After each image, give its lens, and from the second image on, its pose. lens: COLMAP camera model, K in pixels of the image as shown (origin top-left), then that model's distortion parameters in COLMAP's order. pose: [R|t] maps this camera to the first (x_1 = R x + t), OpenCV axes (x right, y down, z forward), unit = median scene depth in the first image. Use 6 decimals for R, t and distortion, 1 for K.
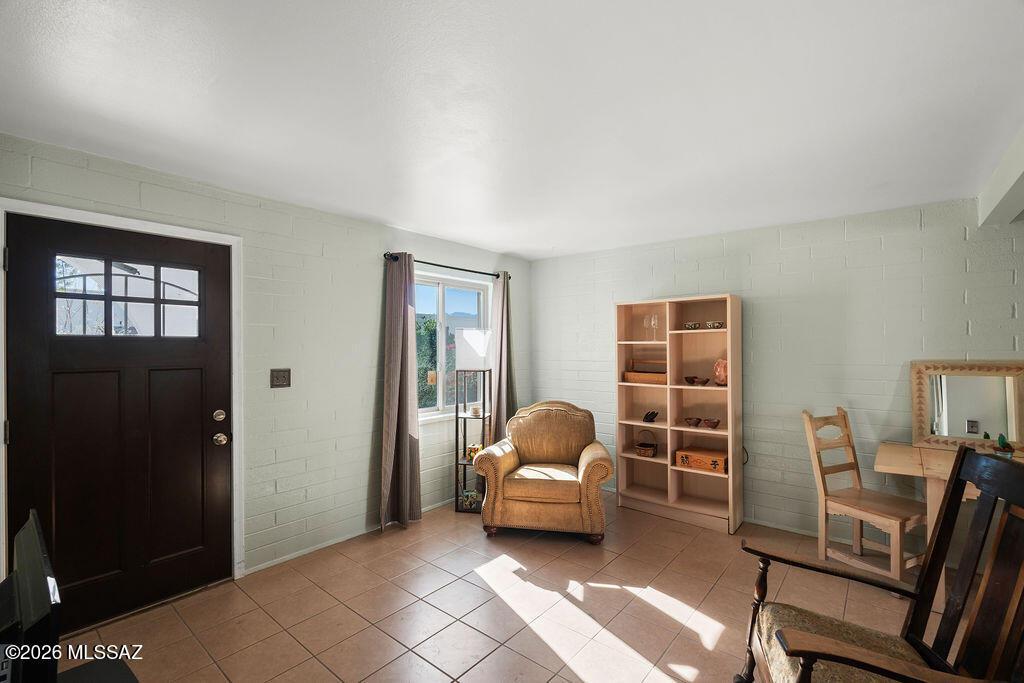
lens RADIAL K [[447.2, 0, 512.1], [0, 447.2, 345.0], [0, 0, 1]] dist [-0.008024, 0.000939]
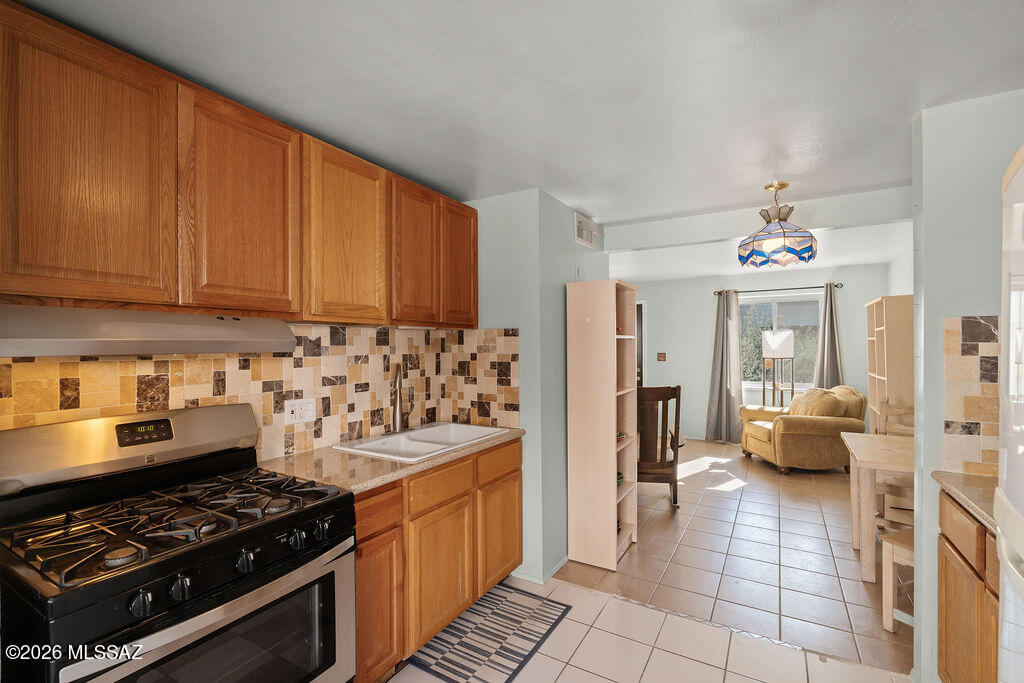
lens RADIAL K [[447.2, 0, 513.5], [0, 447.2, 347.8], [0, 0, 1]] dist [-0.008024, 0.000939]
pose [[0.159701, 0.005718, -0.987149, 1.672751], [0.014345, 0.999864, 0.008112, -0.005492], [0.987061, -0.015456, 0.159597, -0.142047]]
